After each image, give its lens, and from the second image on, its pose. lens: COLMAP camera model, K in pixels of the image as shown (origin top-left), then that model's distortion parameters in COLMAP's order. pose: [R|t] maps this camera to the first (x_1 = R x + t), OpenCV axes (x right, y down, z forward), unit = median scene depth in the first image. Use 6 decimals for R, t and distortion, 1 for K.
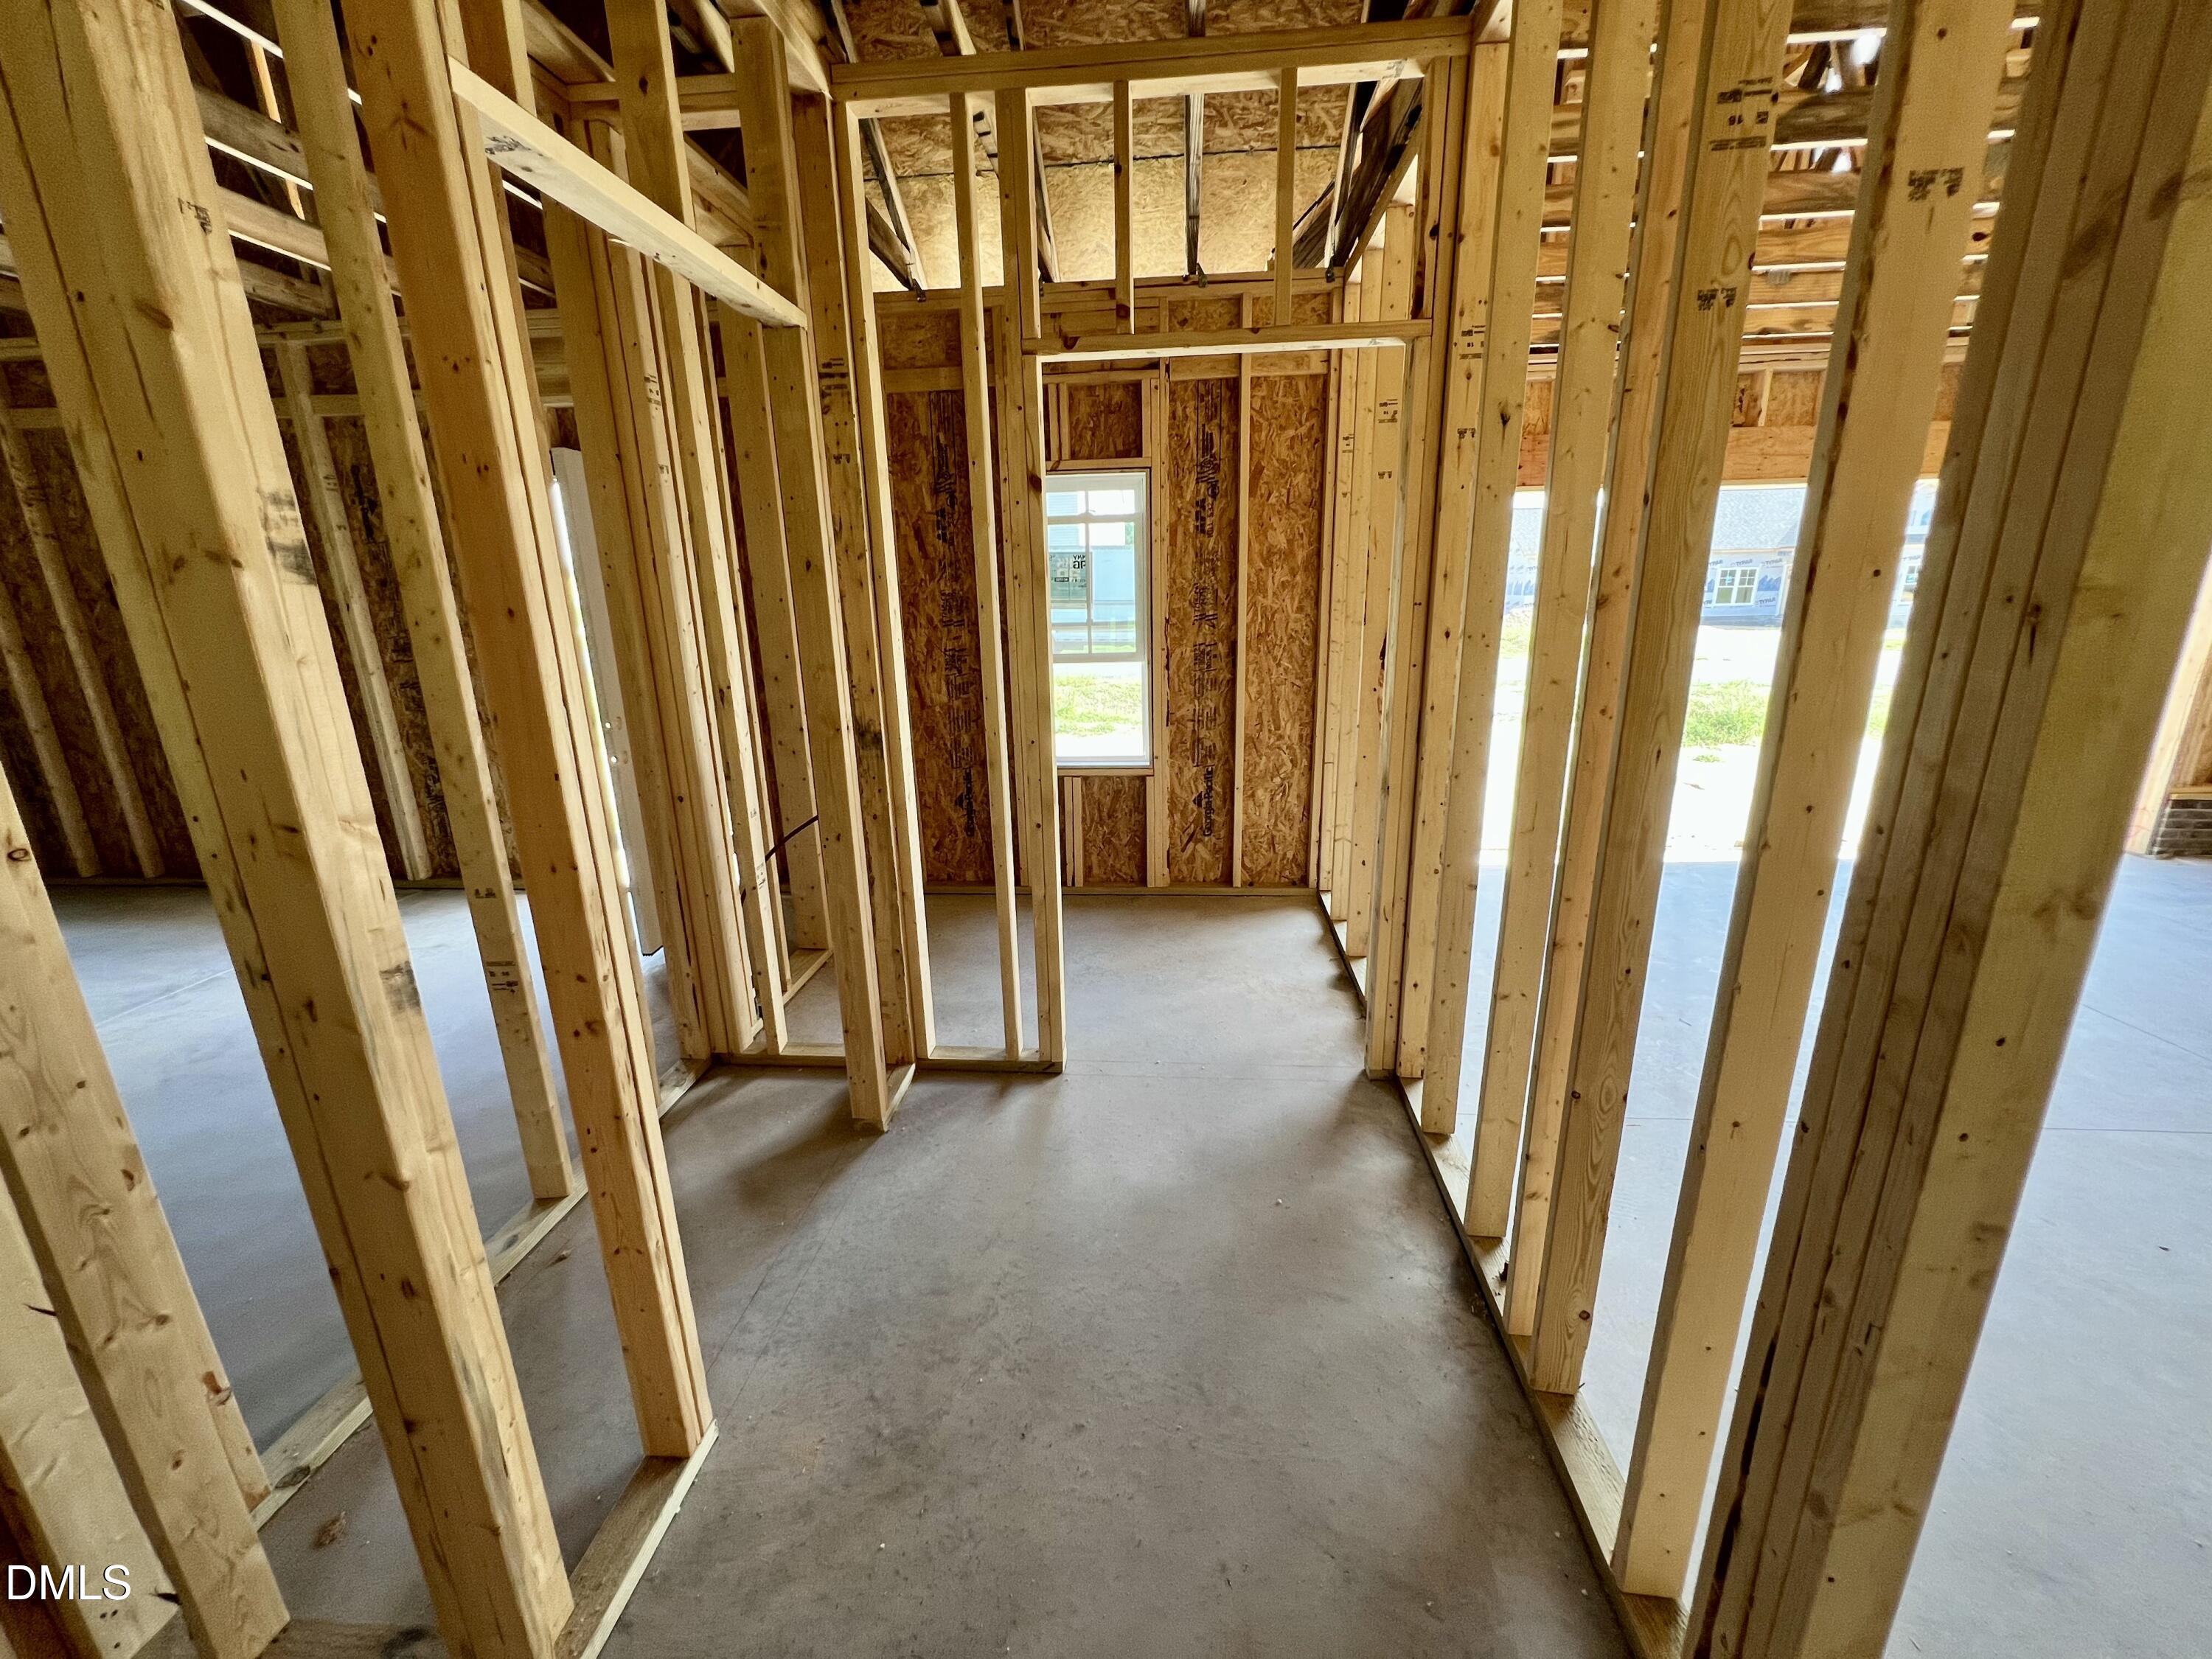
lens RADIAL K [[887.6, 0, 1106.0], [0, 887.6, 830.9], [0, 0, 1]] dist [-0.000644, 0.000444]
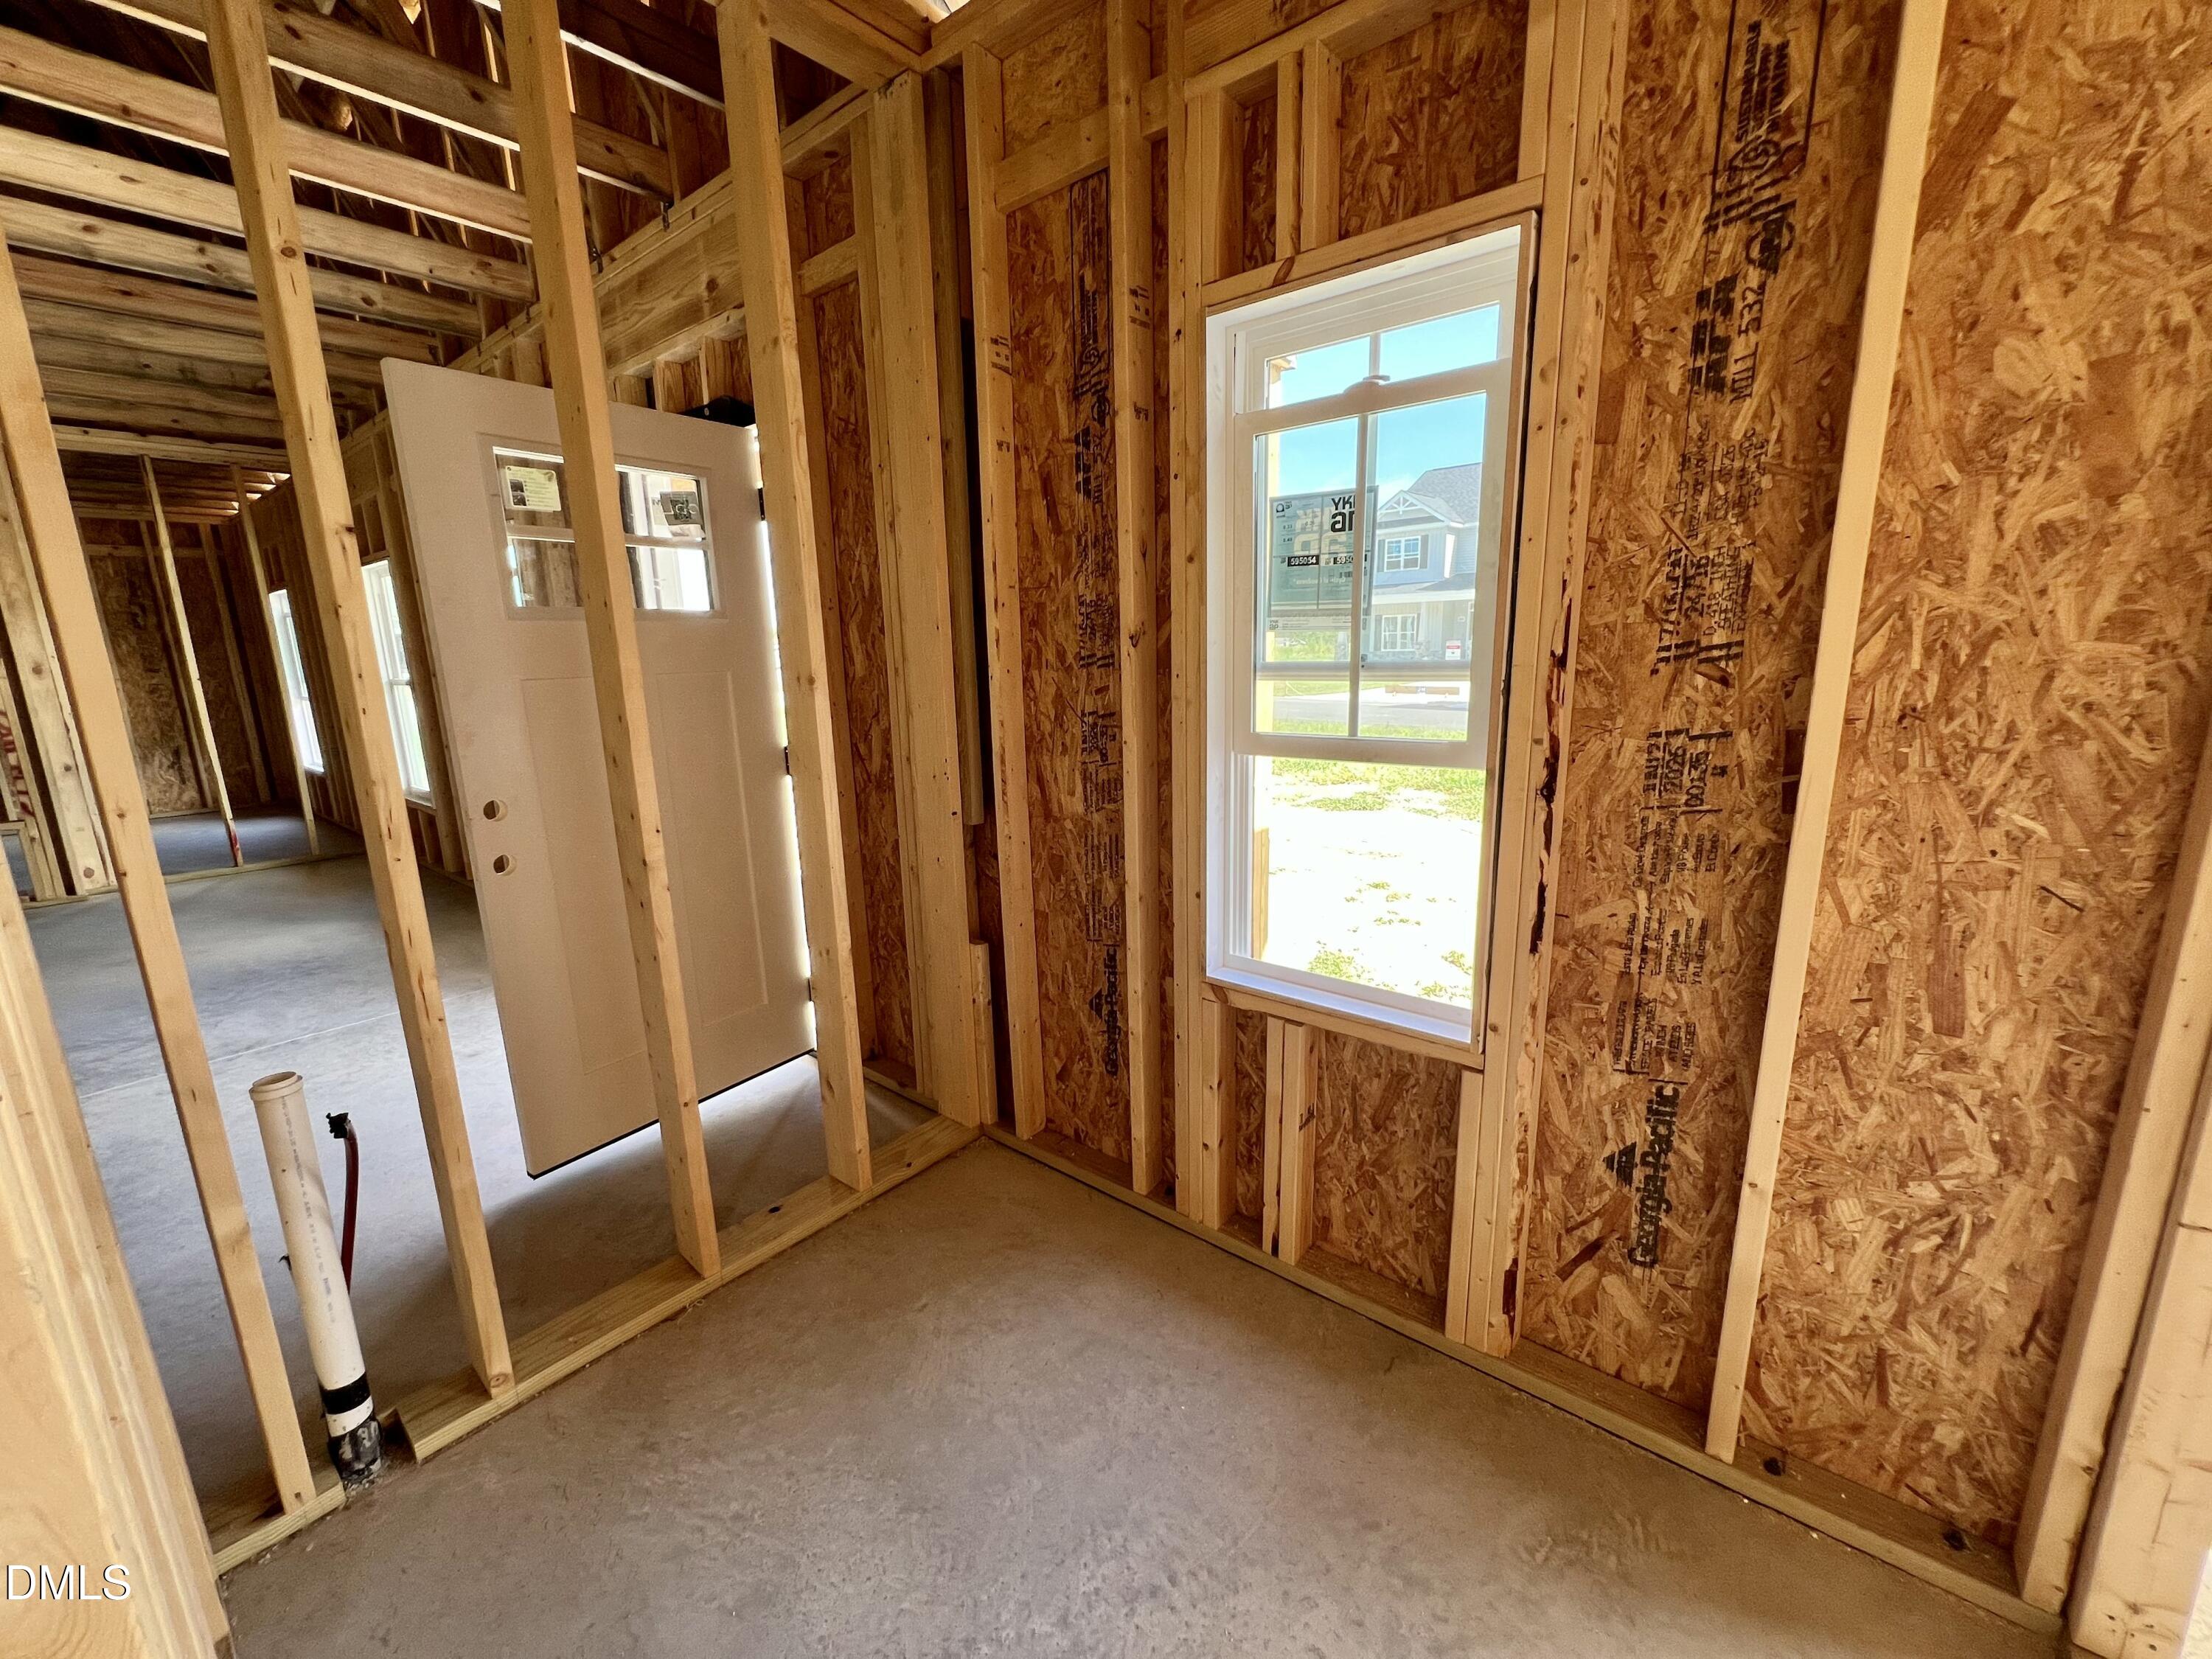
lens RADIAL K [[887.6, 0, 1106.5], [0, 887.6, 832.2], [0, 0, 1]] dist [-0.000644, 0.000444]
pose [[0.821737, 0.121114, -0.556848, 0.120803], [-0.149874, 0.988686, -0.006129, -0.137546], [0.549806, 0.088493, 0.830592, 0.601810]]
